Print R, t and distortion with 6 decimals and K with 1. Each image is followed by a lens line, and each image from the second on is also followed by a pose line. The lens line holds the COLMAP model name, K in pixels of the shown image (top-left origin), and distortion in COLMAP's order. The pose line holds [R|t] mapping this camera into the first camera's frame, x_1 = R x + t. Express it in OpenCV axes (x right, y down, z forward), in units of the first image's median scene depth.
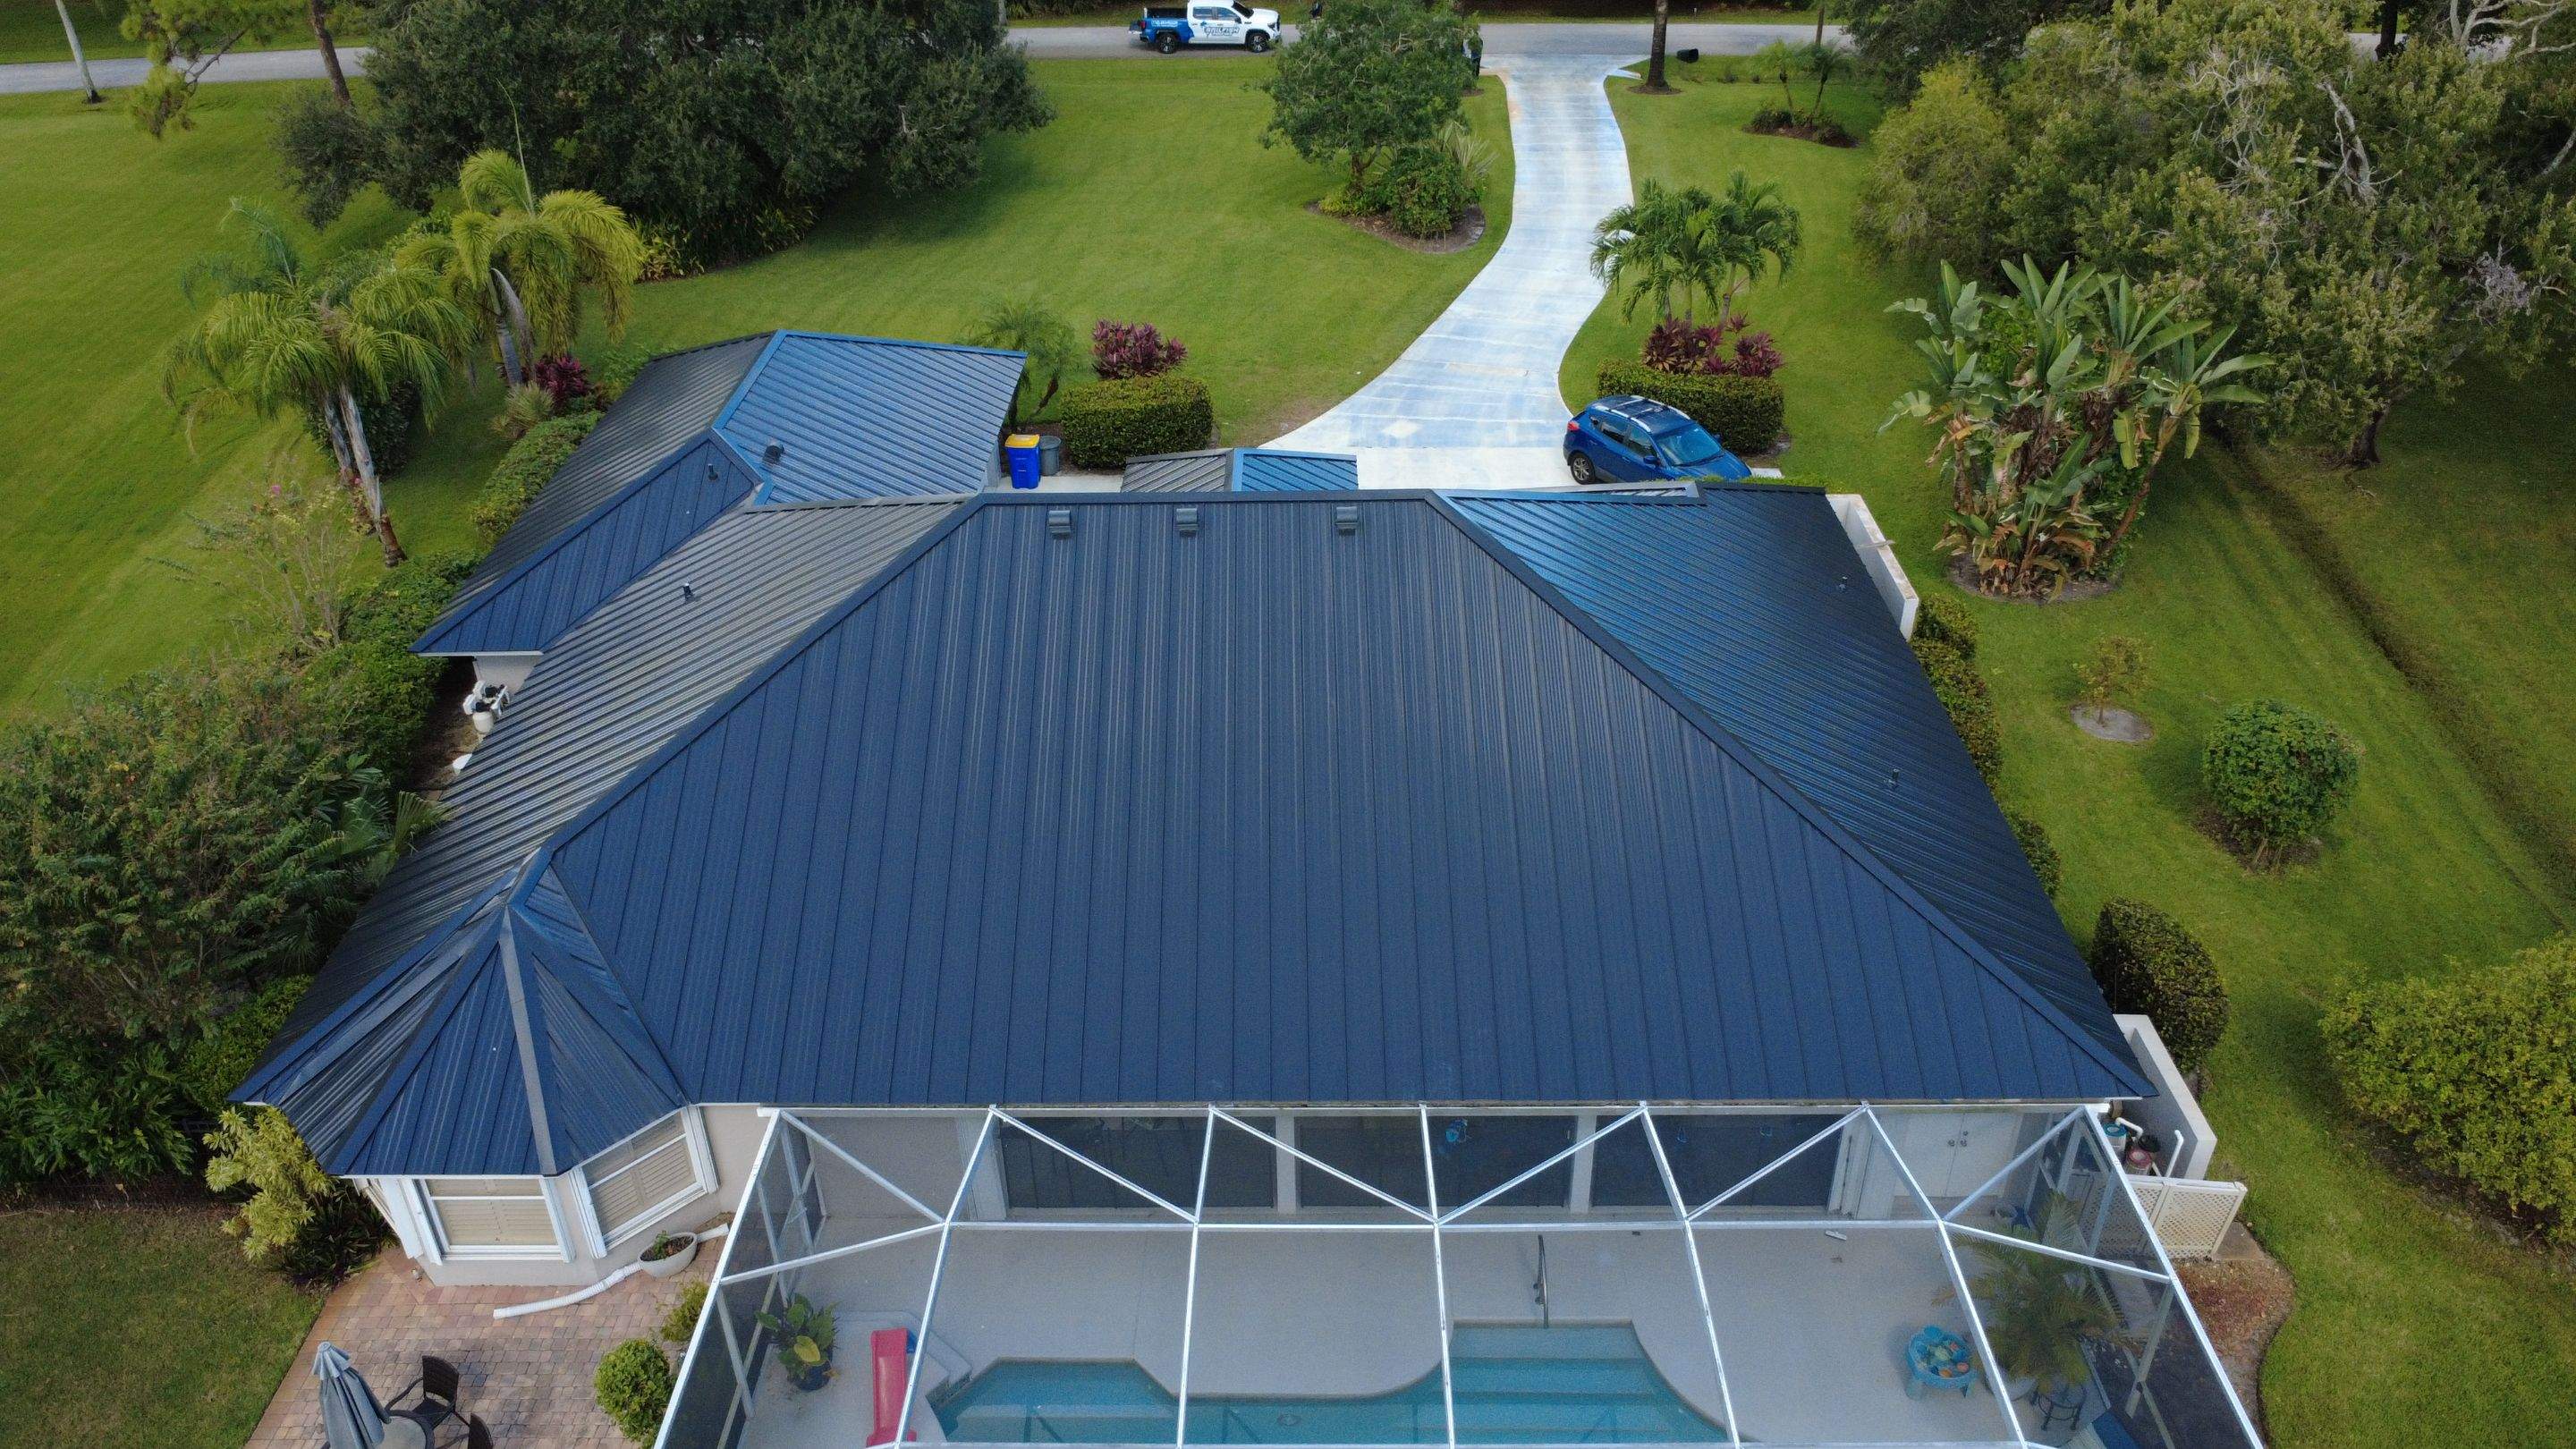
lens RADIAL K [[1890.0, 0, 1295.9], [0, 1890.0, 725.7], [0, 0, 1]] dist [-0.002529, -0.004990]
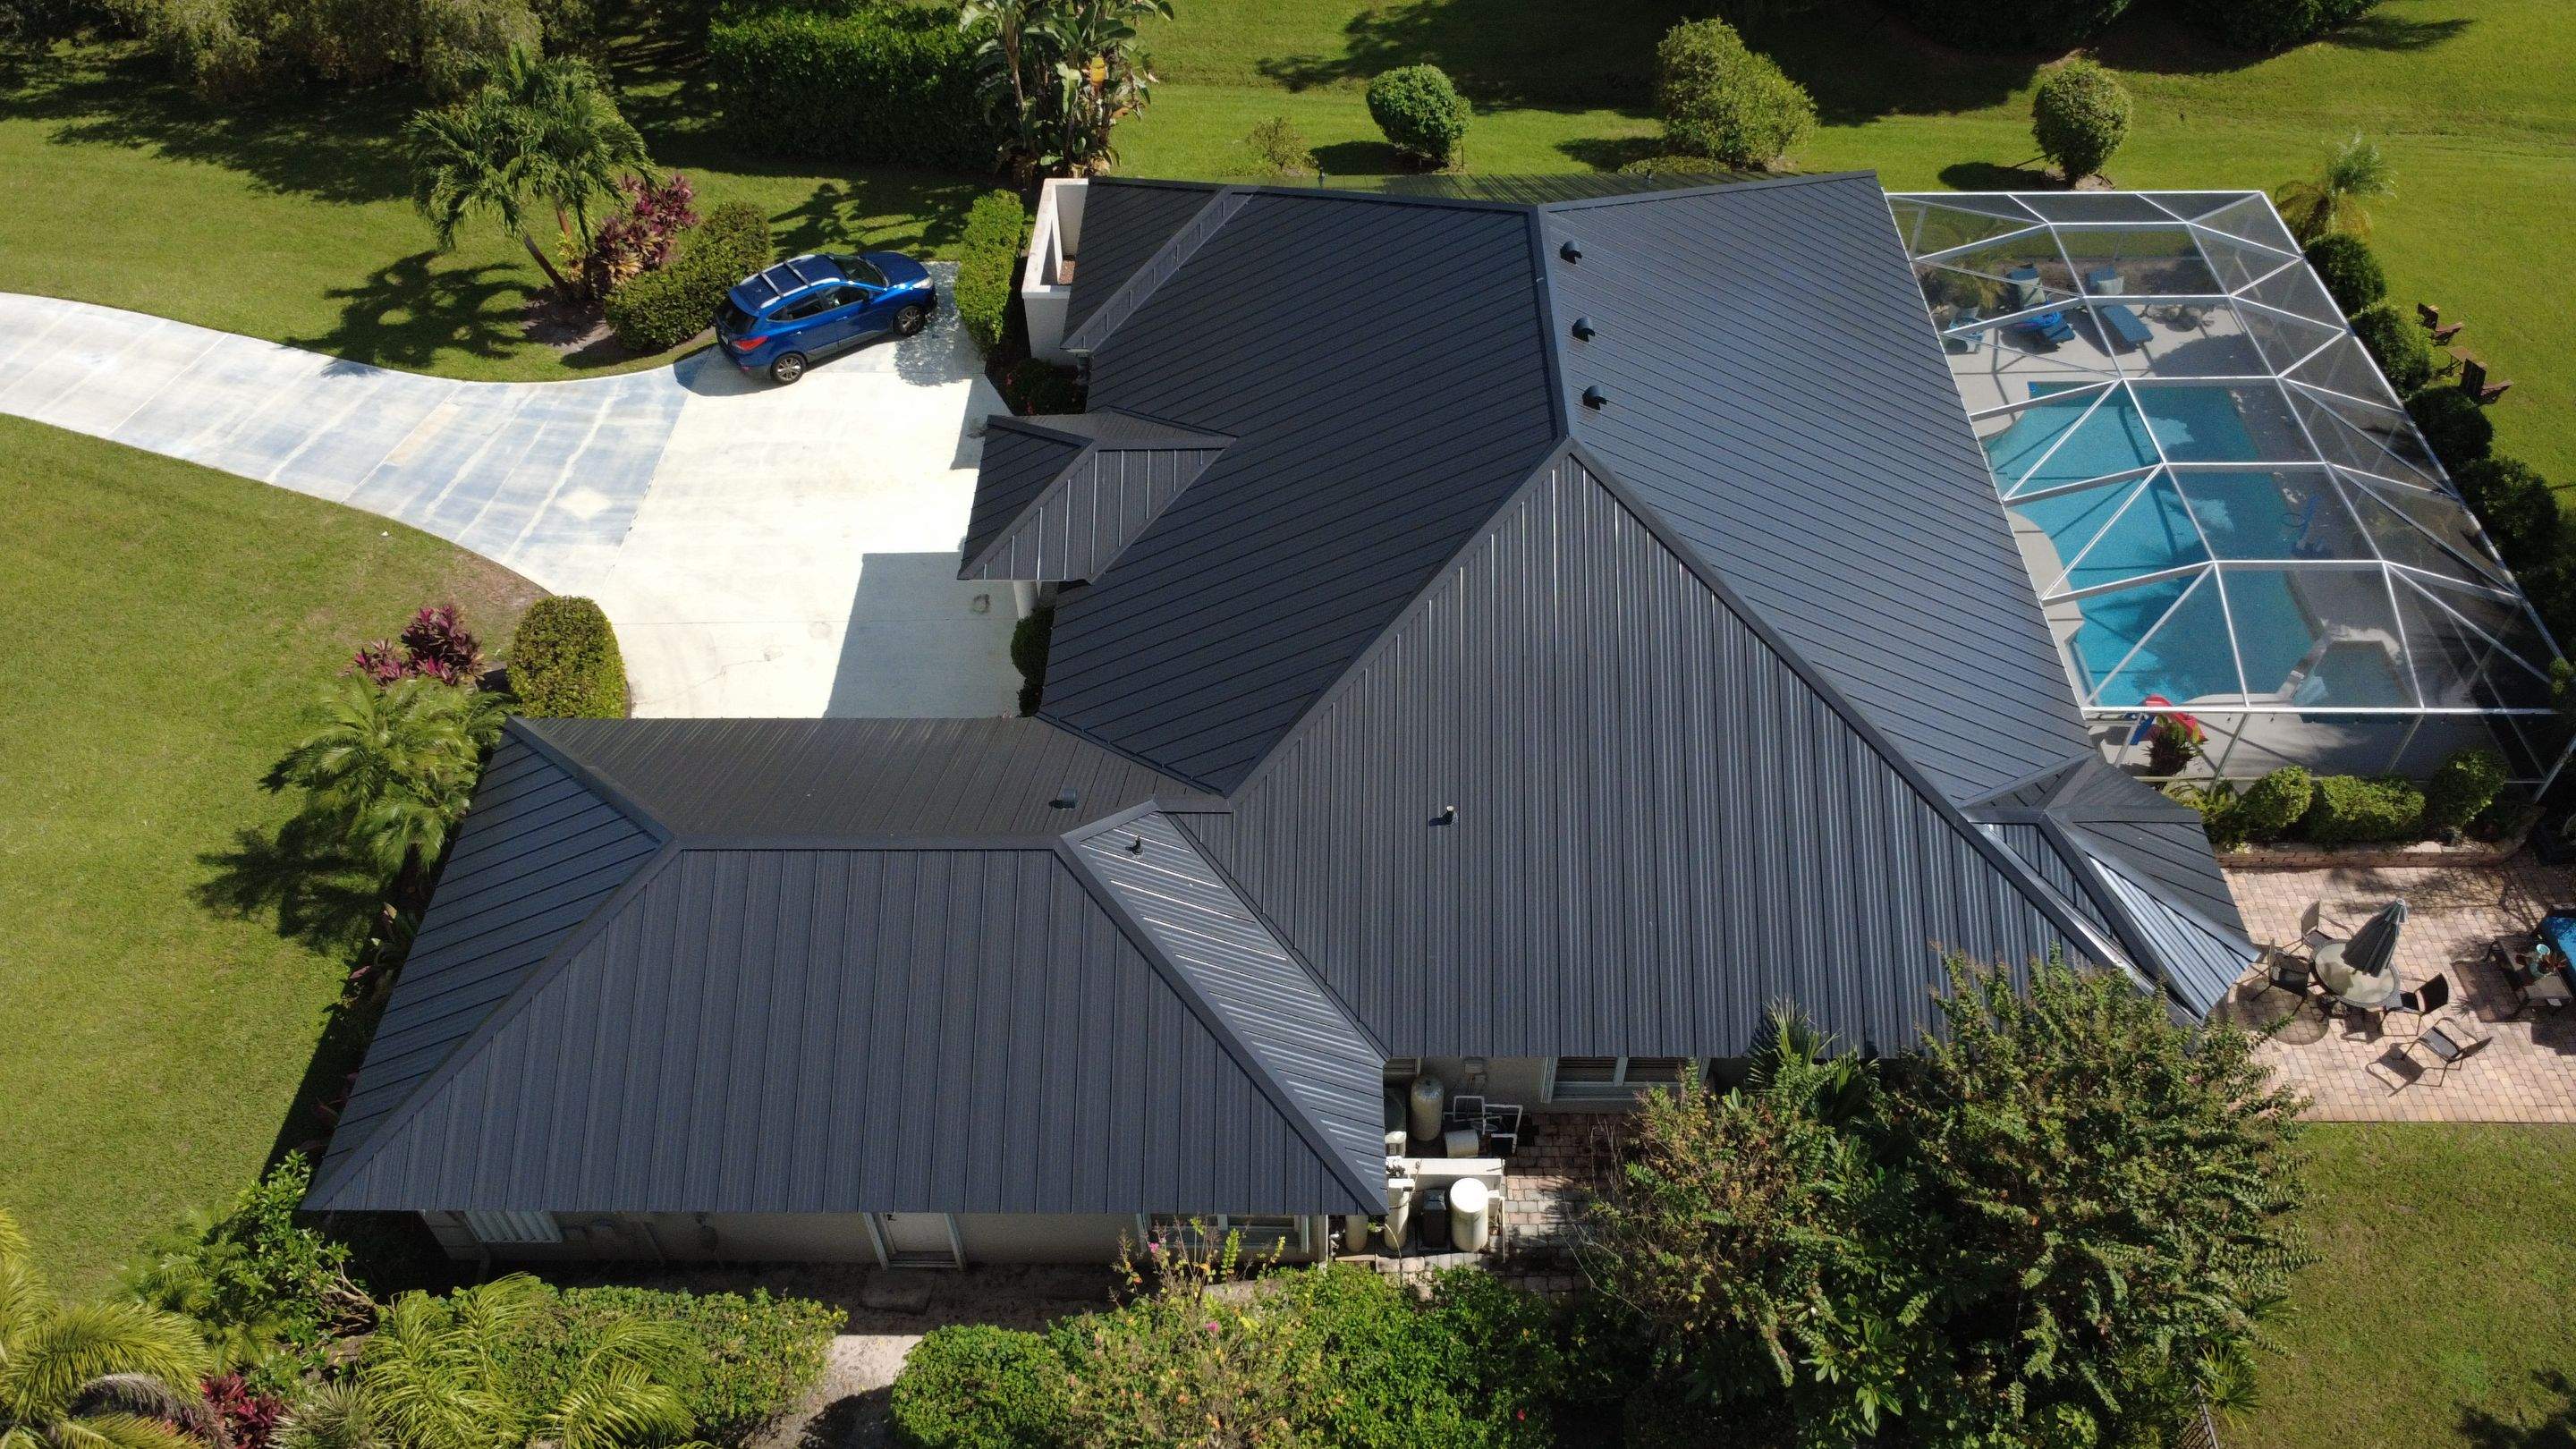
lens RADIAL K [[1890.0, 0, 1286.9], [0, 1890.0, 741.0], [0, 0, 1]] dist [-0.002529, -0.004990]
pose [[0.010260, -0.715459, 0.698579, -0.768935], [0.539662, 0.592101, 0.598482, -0.552081], [-0.841819, 0.370856, 0.392181, 0.600970]]
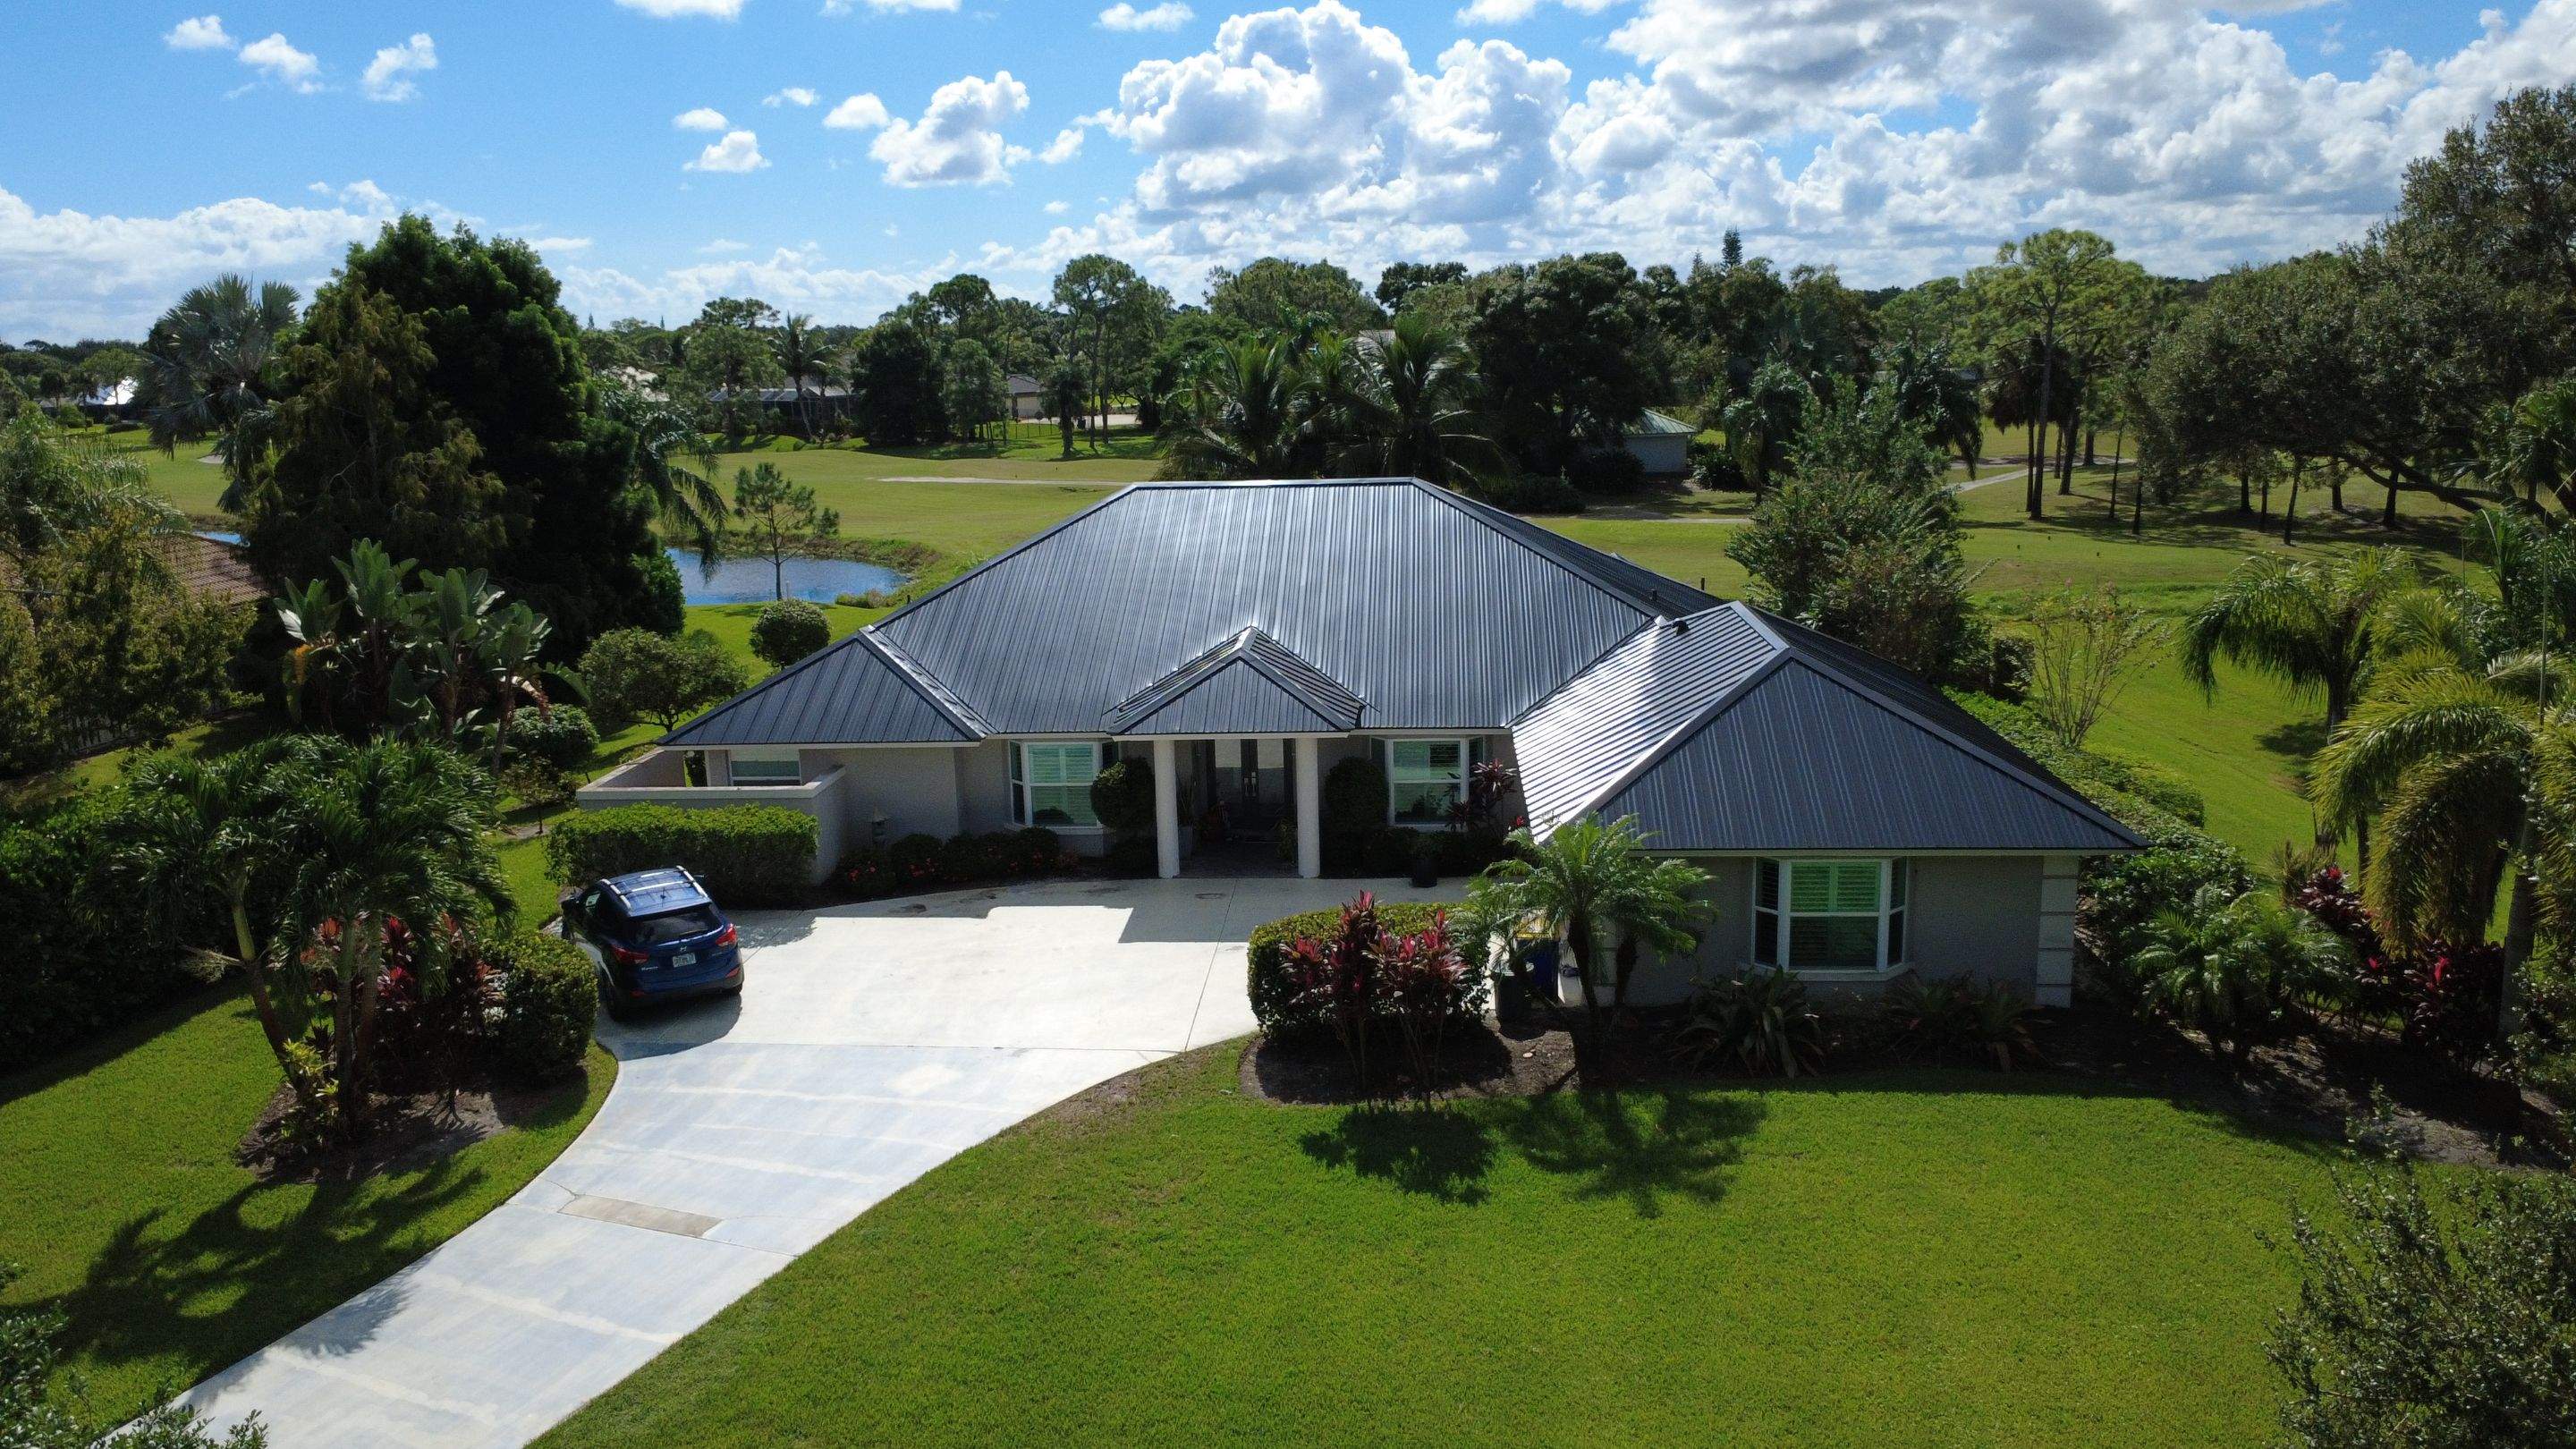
lens RADIAL K [[1890.0, 0, 1286.9], [0, 1890.0, 732.9], [0, 0, 1]] dist [-0.002529, -0.004990]
pose [[-0.996800, 0.033866, 0.072408, -0.129498], [0.074551, 0.720707, 0.689219, -0.812366], [-0.028844, 0.692412, -0.720926, 1.750249]]
